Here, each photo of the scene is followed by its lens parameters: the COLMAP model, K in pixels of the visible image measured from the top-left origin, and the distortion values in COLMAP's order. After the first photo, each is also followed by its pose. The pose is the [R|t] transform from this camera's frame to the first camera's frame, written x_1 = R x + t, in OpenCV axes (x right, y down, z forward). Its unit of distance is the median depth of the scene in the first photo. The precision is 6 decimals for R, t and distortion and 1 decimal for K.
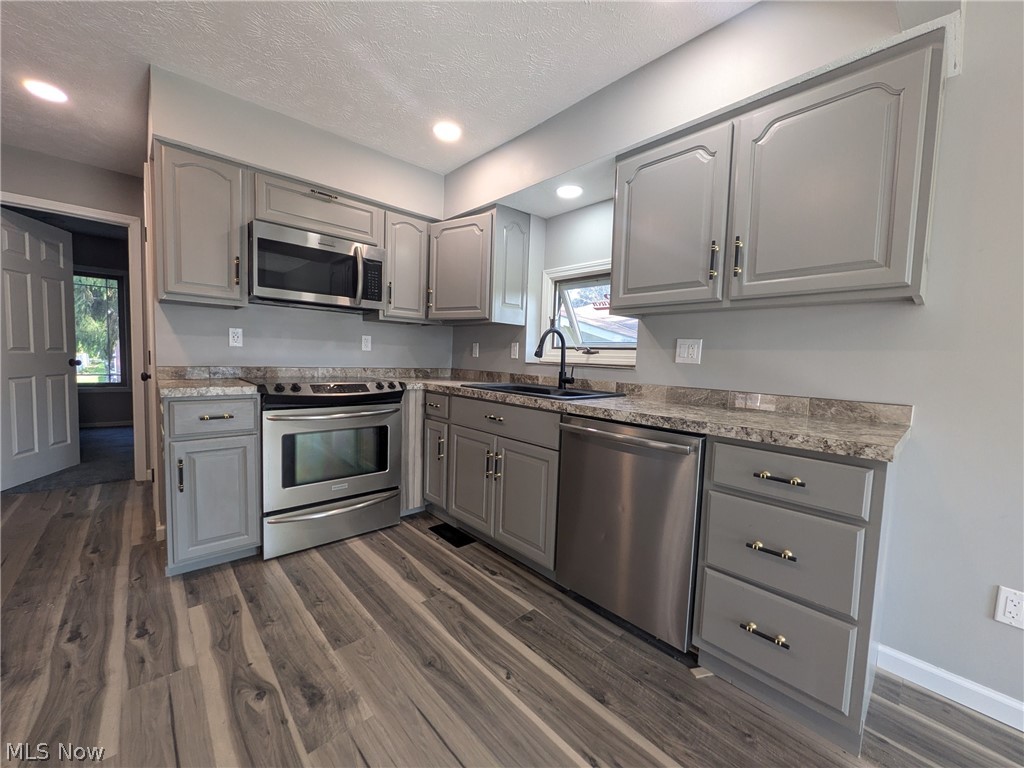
lens RADIAL K [[403.9, 0, 511.5], [0, 403.9, 385.9], [0, 0, 1]] dist [0.000619, -0.000026]
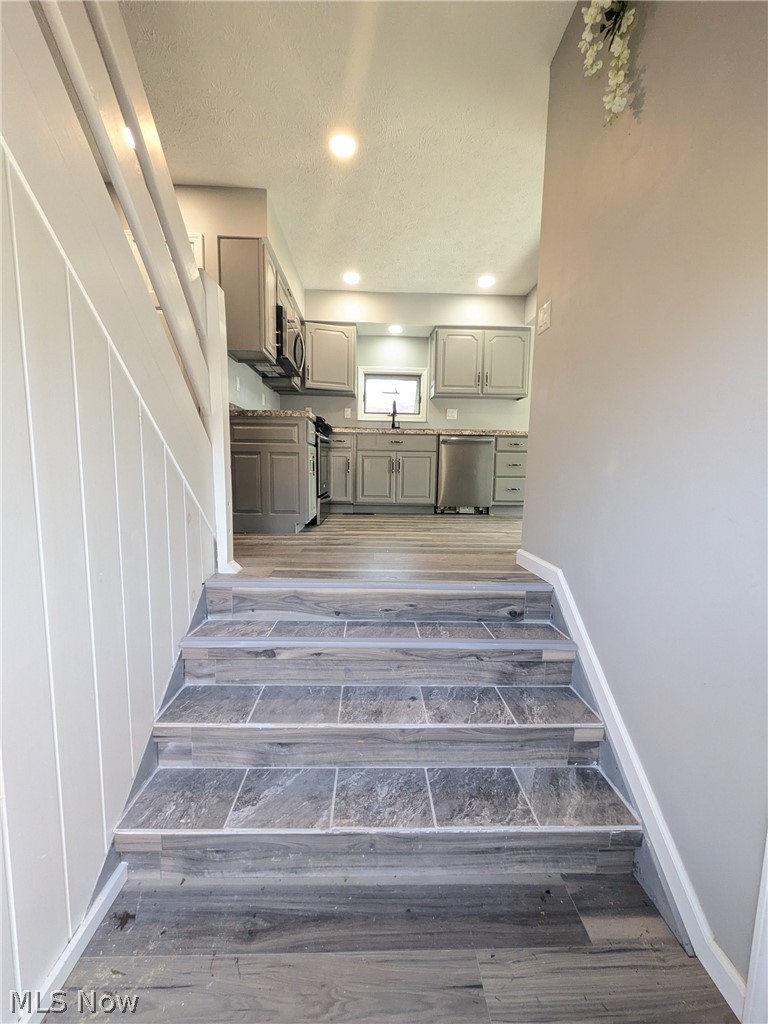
lens RADIAL K [[403.9, 0, 383.8], [0, 403.9, 510.3], [0, 0, 1]] dist [0.000619, -0.000026]
pose [[0.649035, -0.106536, 0.753262, -1.803592], [0.061180, 0.994248, 0.087905, 0.263511], [-0.758294, -0.010968, 0.651820, -0.296273]]
